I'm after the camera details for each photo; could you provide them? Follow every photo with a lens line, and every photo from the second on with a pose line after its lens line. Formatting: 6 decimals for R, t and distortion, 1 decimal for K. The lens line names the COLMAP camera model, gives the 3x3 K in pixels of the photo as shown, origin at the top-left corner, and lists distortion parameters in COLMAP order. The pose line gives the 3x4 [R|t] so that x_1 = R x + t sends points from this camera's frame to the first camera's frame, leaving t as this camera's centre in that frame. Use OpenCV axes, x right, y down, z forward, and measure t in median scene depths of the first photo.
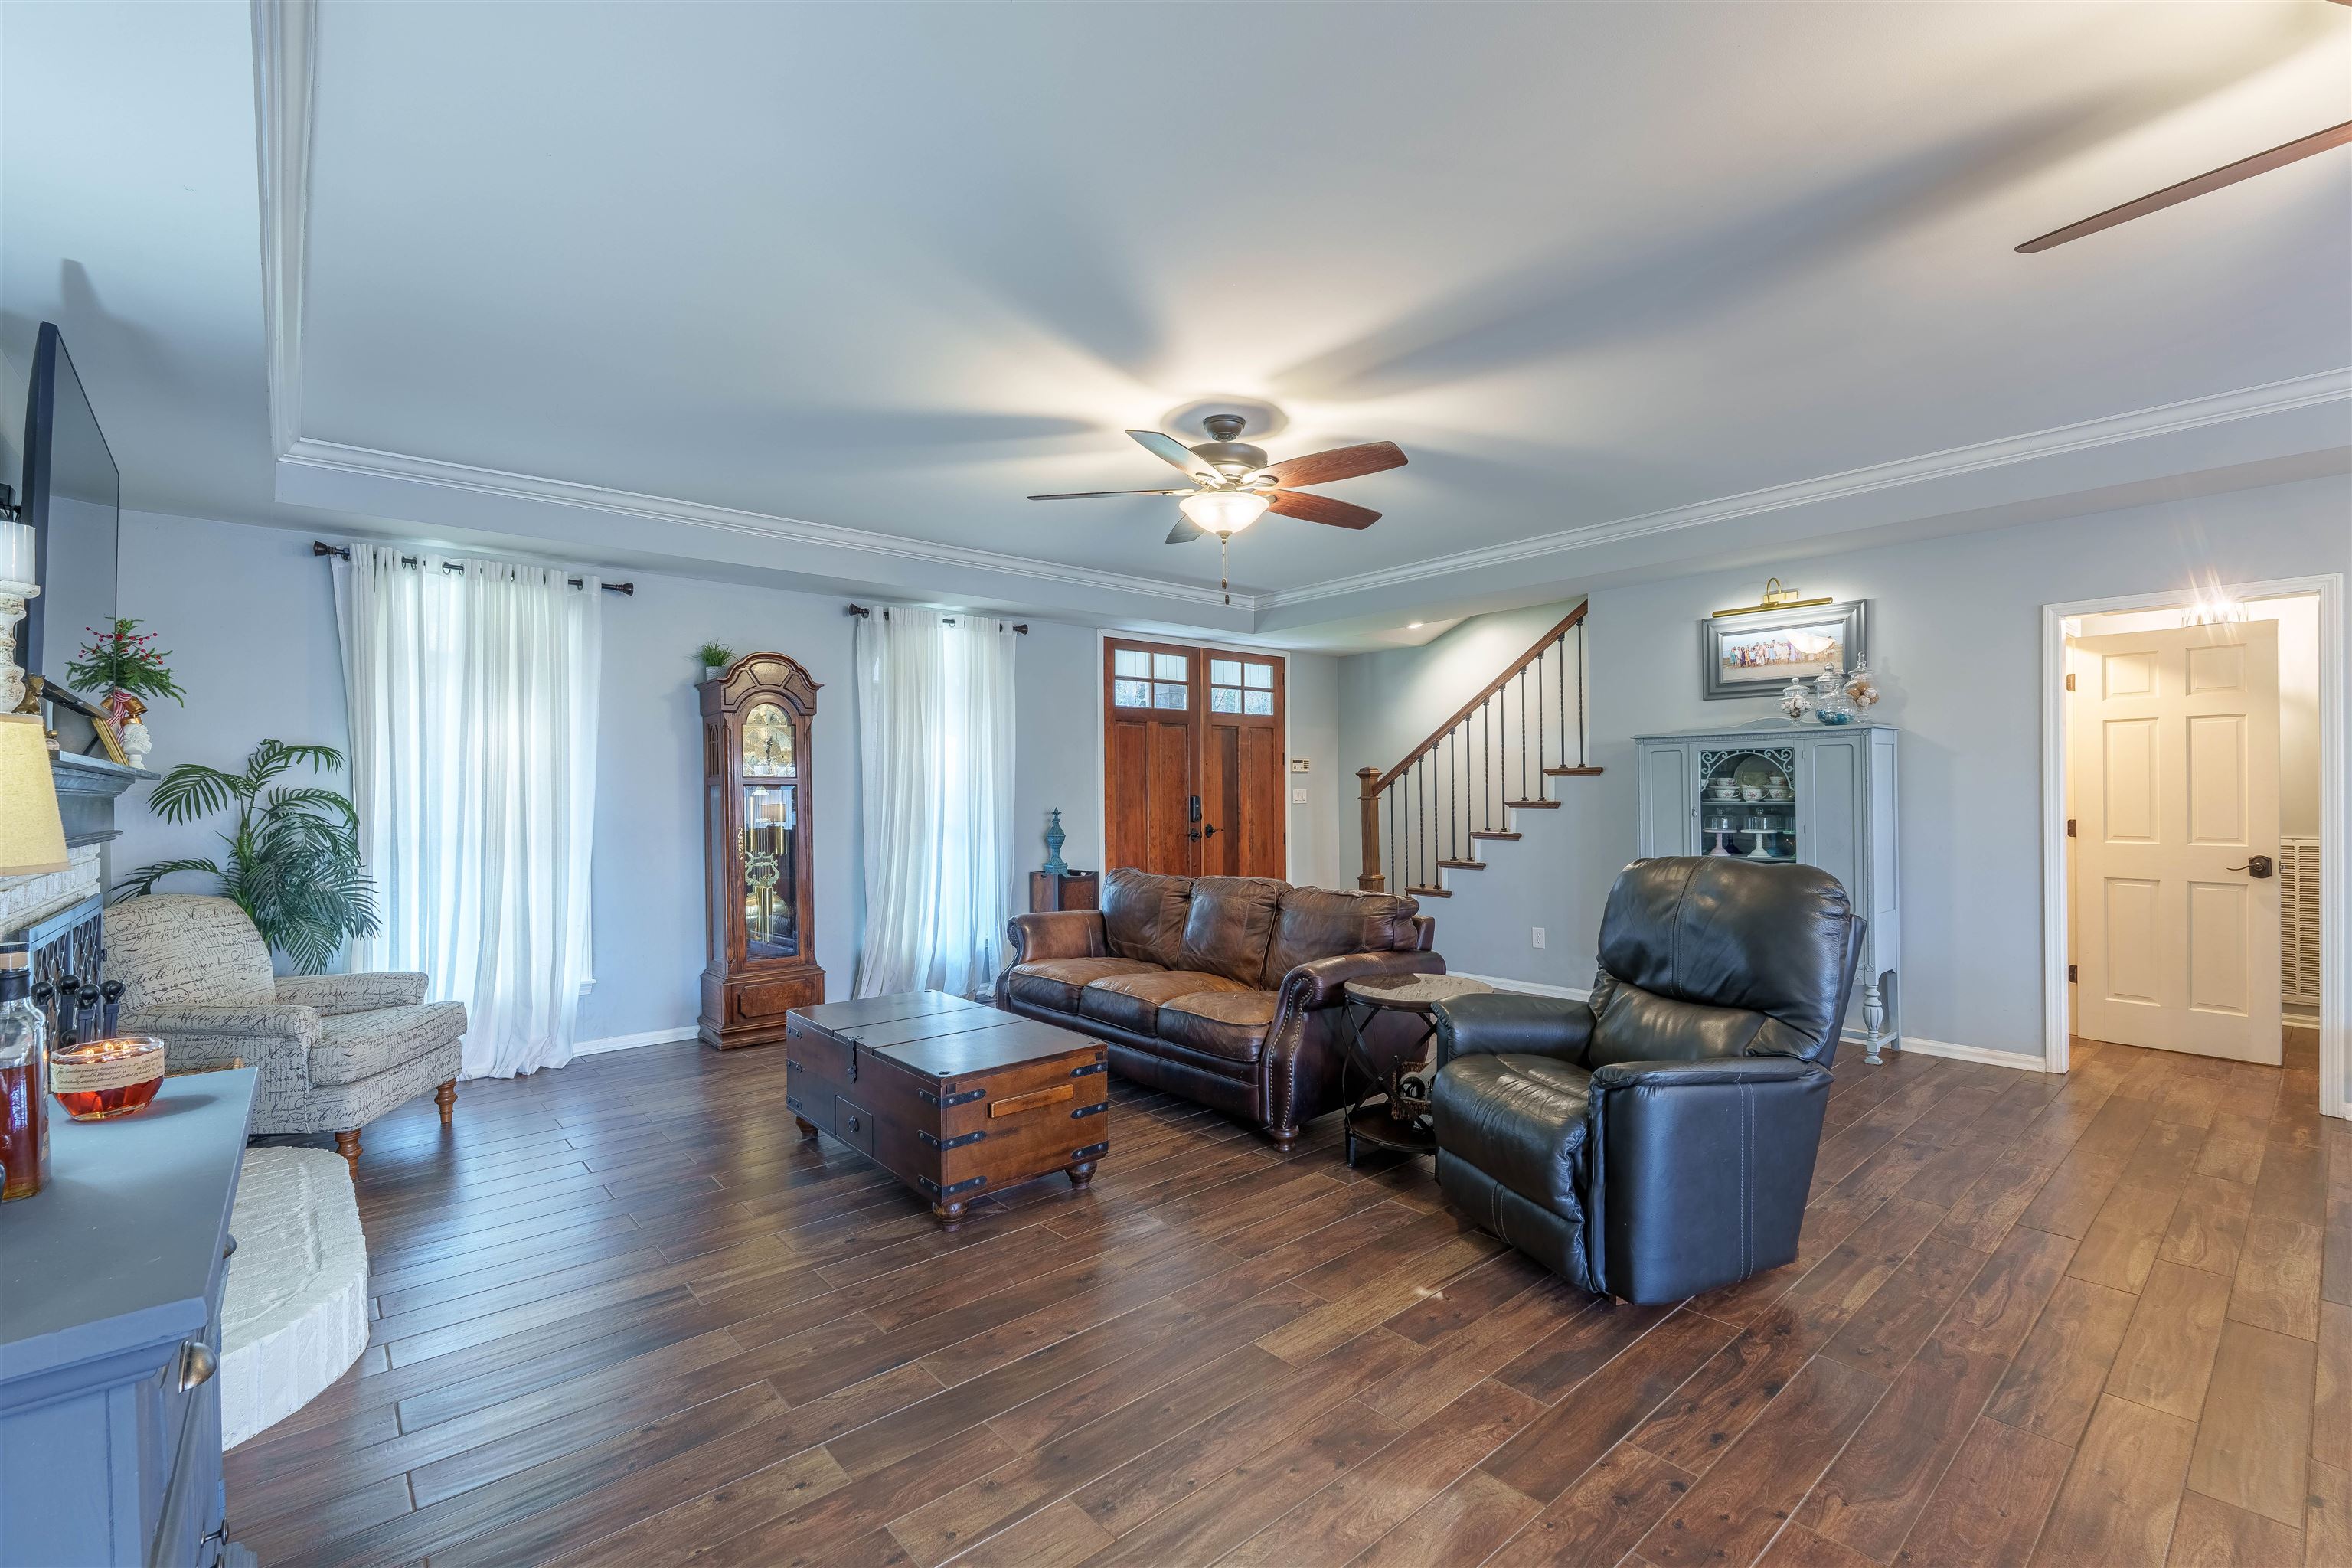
lens RADIAL K [[1025.6, 0, 1177.5], [0, 1025.6, 797.2], [0, 0, 1]] dist [-0.002670, 0.000115]
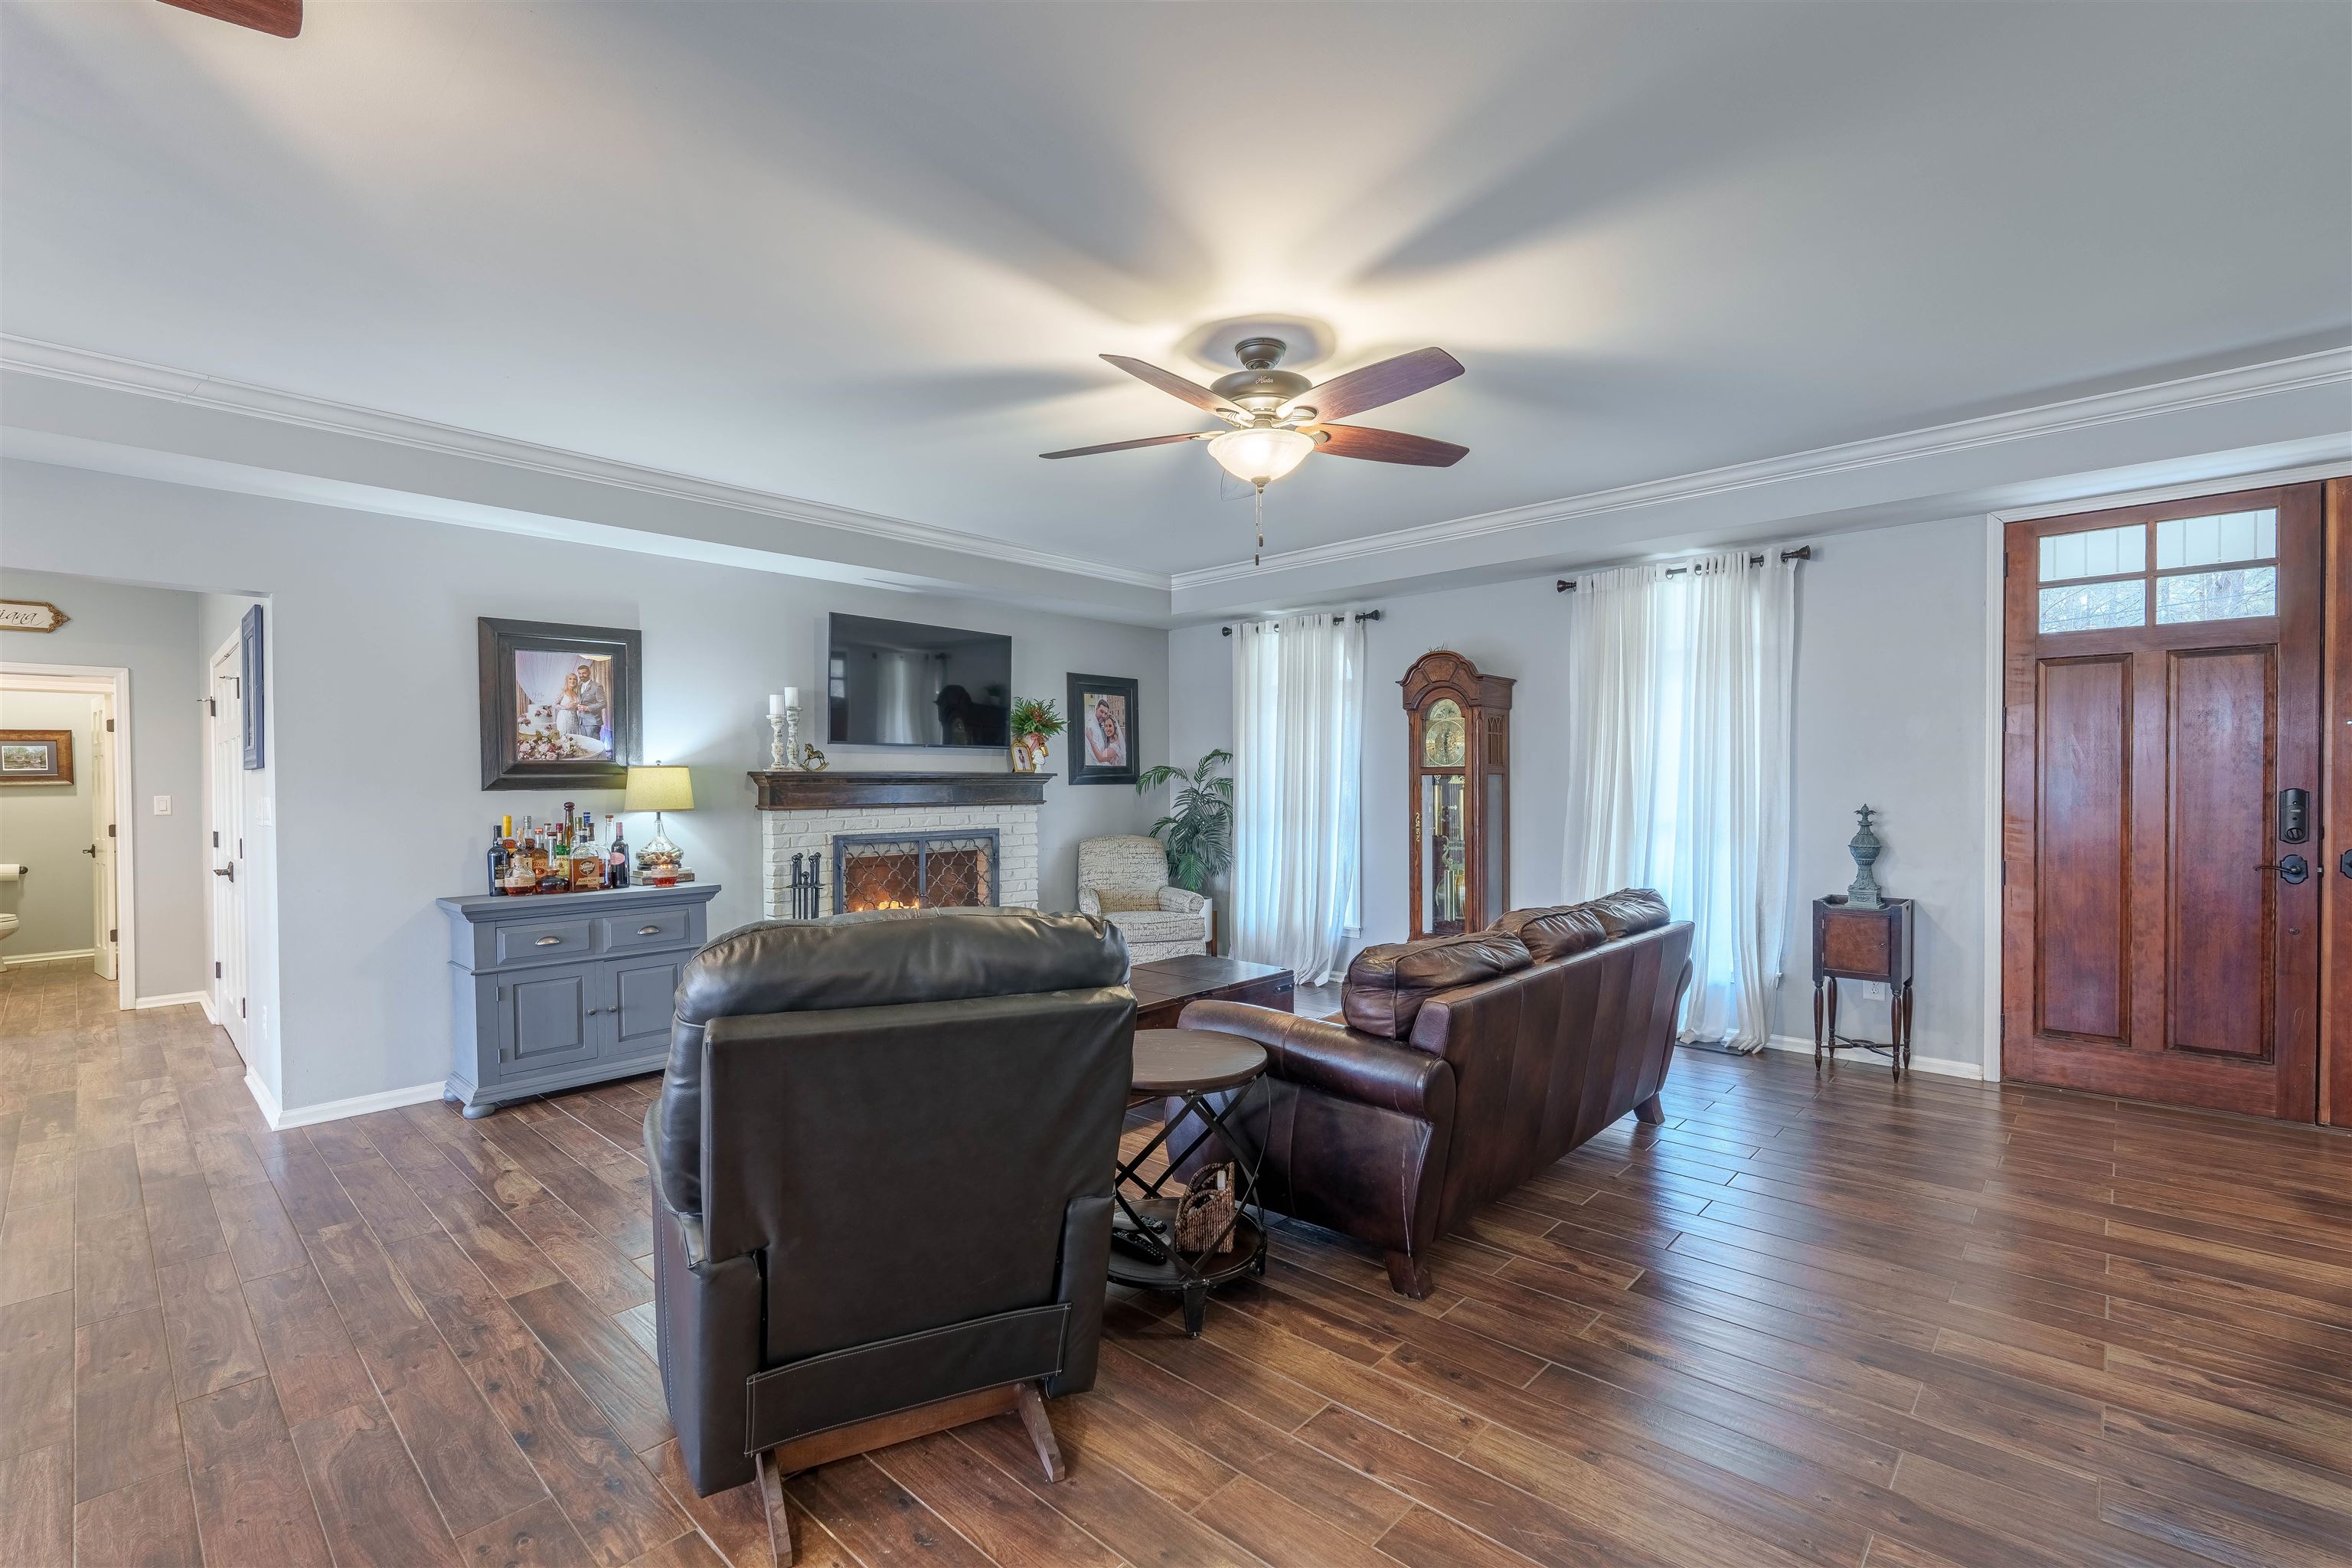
lens RADIAL K [[1025.6, 0, 1181.2], [0, 1025.6, 797.4], [0, 0, 1]] dist [-0.002670, 0.000115]
pose [[0.111051, 0.022693, -0.993556, 0.560096], [-0.000177, 0.999740, 0.022815, -0.010847], [0.993815, -0.002357, 0.111026, 0.535046]]
